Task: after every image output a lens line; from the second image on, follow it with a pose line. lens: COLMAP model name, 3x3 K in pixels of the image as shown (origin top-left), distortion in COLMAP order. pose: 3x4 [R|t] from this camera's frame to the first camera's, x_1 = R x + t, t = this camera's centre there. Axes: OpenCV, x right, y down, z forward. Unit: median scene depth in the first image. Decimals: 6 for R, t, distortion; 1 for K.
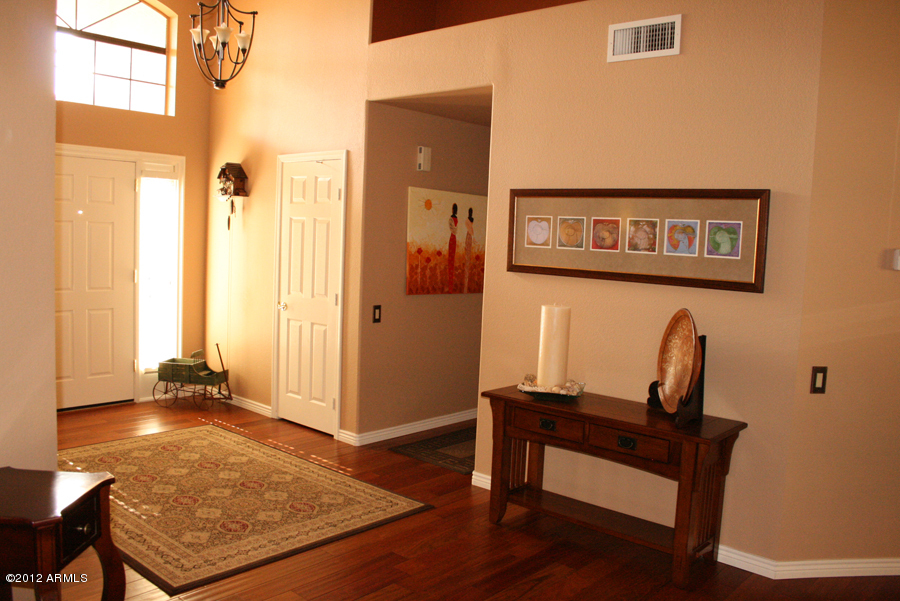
lens RADIAL K [[749.0, 0, 450.0], [0, 749.0, 300.5], [0, 0, 1]] dist [-0.155008, 0.123223]
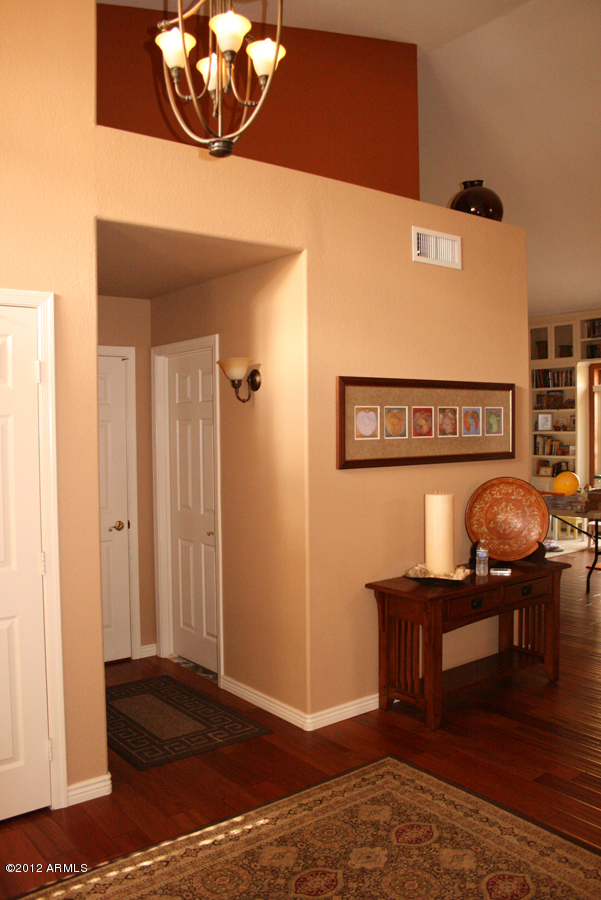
lens RADIAL K [[749.0, 0, 300.0], [0, 749.0, 454.0], [0, 0, 1]] dist [-0.155008, 0.123223]
pose [[0.191832, -0.083816, 0.977842, -0.850668], [0.108949, 0.992007, 0.063657, -0.127083], [-0.975362, 0.094324, 0.199430, 0.933314]]
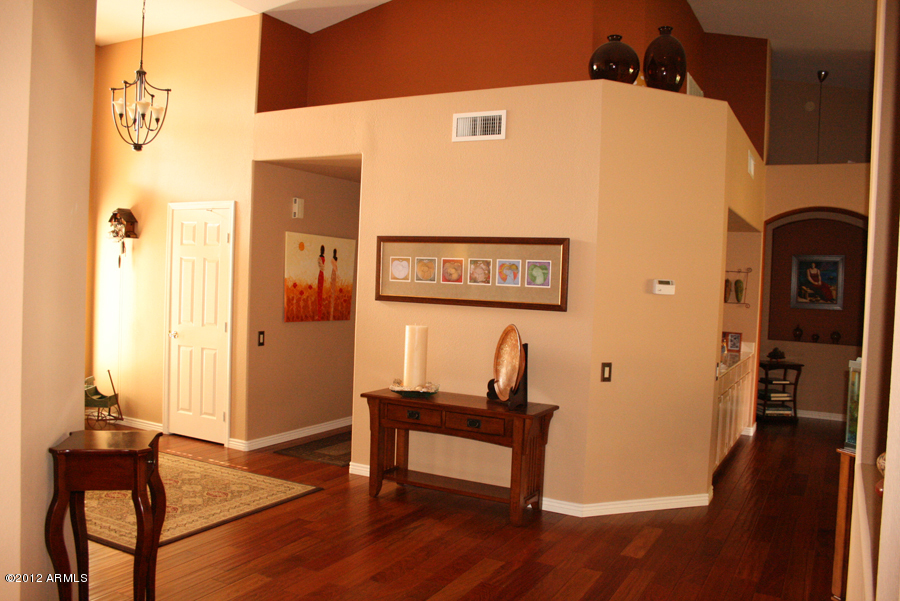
lens RADIAL K [[749.0, 0, 450.0], [0, 749.0, 300.5], [0, 0, 1]] dist [-0.155008, 0.123223]
pose [[0.974168, -0.013365, 0.225429, -0.093207], [0.023691, 0.998787, -0.043165, 0.020675], [-0.224579, 0.047391, 0.973303, -0.286662]]
